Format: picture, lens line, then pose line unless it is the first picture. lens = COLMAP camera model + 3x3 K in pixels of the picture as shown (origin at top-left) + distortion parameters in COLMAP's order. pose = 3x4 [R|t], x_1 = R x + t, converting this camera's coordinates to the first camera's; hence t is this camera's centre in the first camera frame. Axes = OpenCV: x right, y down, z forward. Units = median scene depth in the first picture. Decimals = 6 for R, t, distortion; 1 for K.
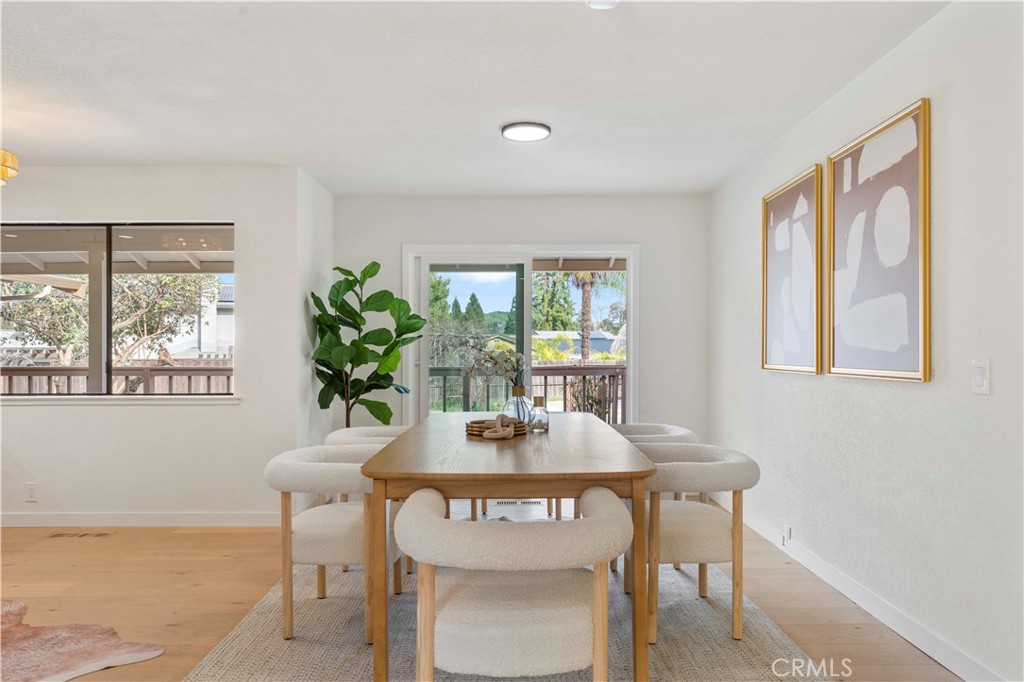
lens RADIAL K [[680.4, 0, 533.0], [0, 680.4, 354.2], [0, 0, 1]] dist [0.006480, 0.001987]
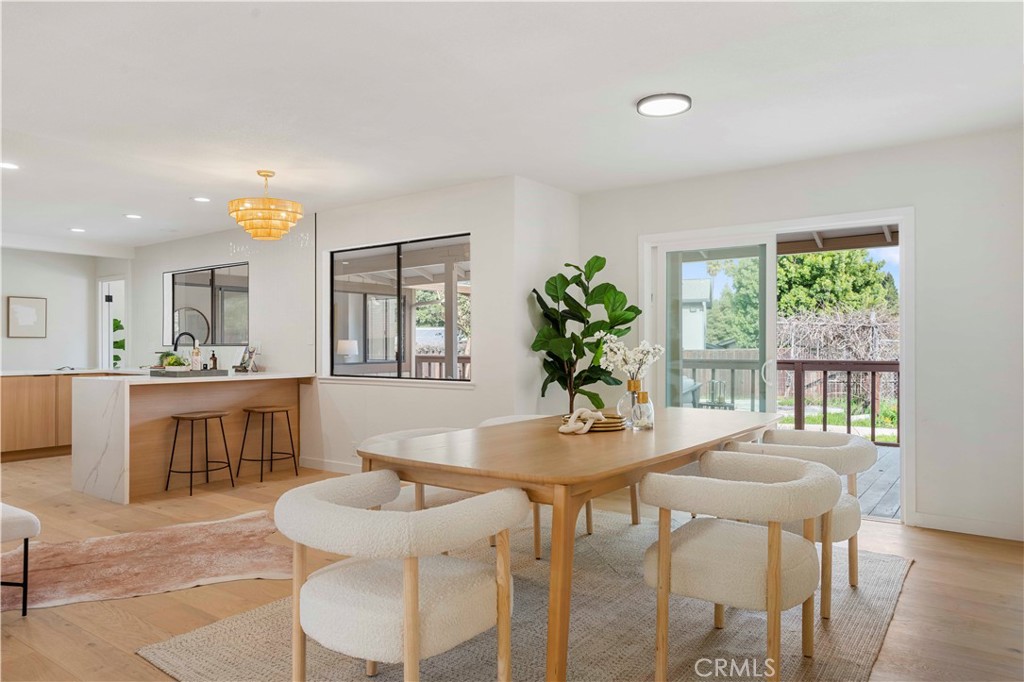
lens RADIAL K [[680.4, 0, 517.4], [0, 680.4, 340.9], [0, 0, 1]] dist [0.006480, 0.001987]
pose [[0.802713, -0.003746, -0.596354, 0.281834], [-0.000685, 0.999974, -0.007204, -0.000175], [0.596366, 0.006191, 0.802689, 0.106337]]
